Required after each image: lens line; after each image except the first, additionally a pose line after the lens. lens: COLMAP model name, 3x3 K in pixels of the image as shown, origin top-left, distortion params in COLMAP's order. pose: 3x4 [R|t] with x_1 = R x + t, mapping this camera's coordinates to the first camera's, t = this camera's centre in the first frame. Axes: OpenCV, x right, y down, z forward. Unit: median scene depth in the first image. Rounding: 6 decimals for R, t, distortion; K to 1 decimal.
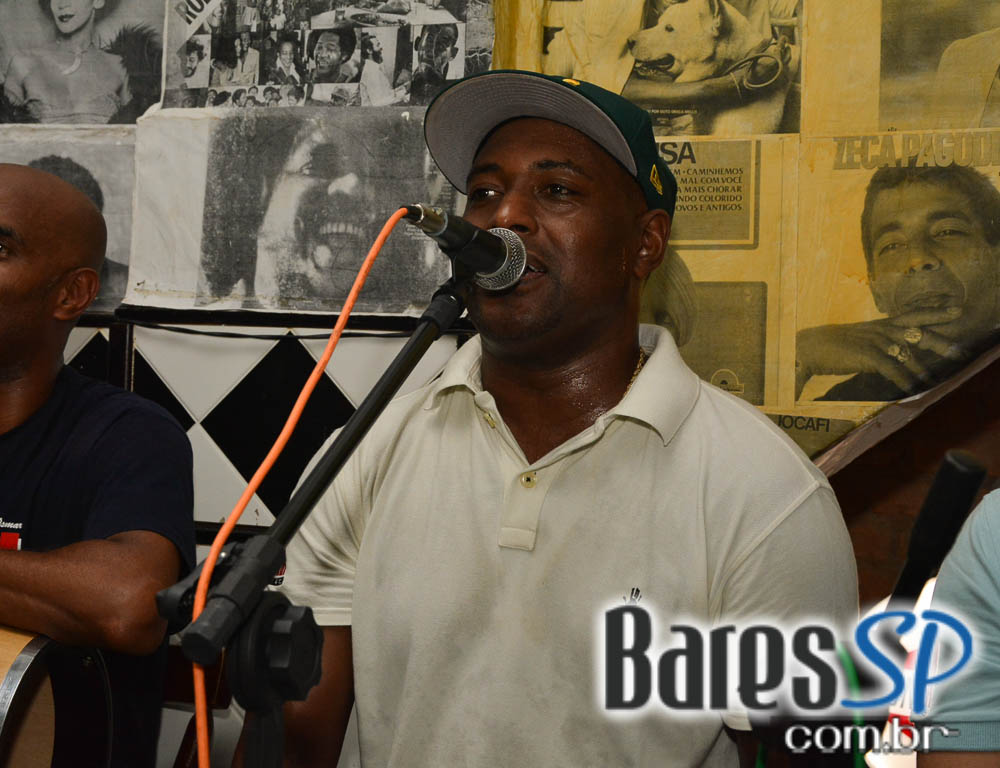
lens RADIAL K [[2116.5, 0, 500.0], [0, 2116.5, 384.0], [0, 0, 1]] dist [-0.037986, -0.004760]
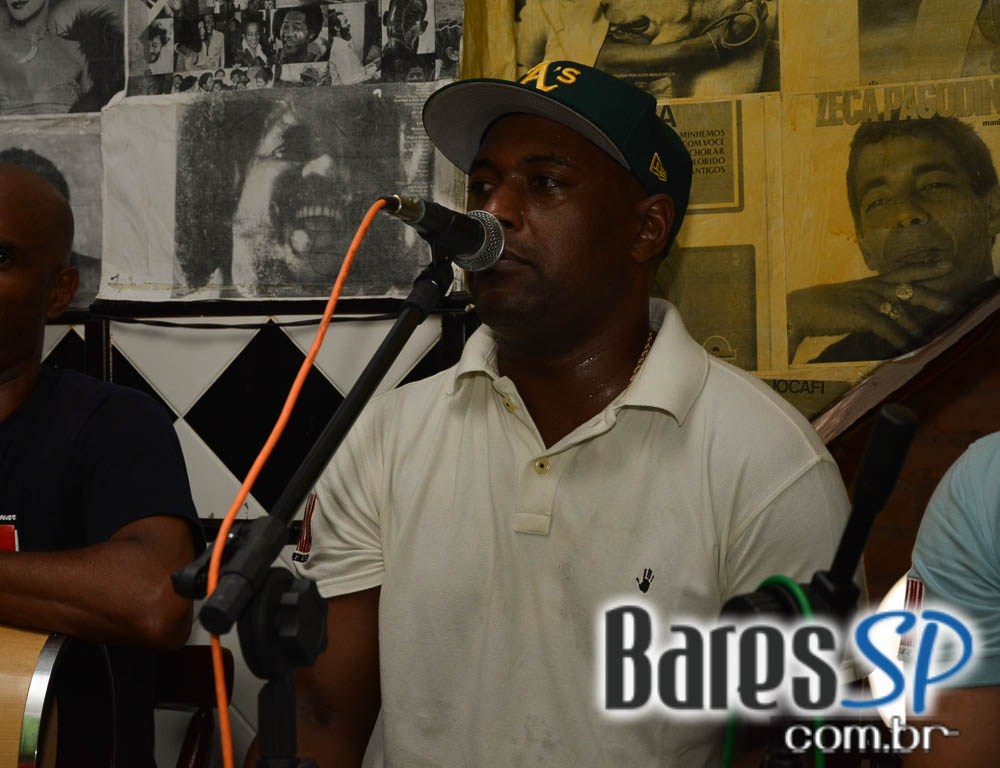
lens RADIAL K [[2515.1, 0, 500.0], [0, 2515.1, 384.0], [0, 0, 1]] dist [-0.094900, 1.108134]
pose [[0.998716, -0.050624, -0.001902, 0.007245], [0.050641, 0.998662, 0.010460, -0.001819], [0.001370, -0.010542, 0.999943, -0.161581]]
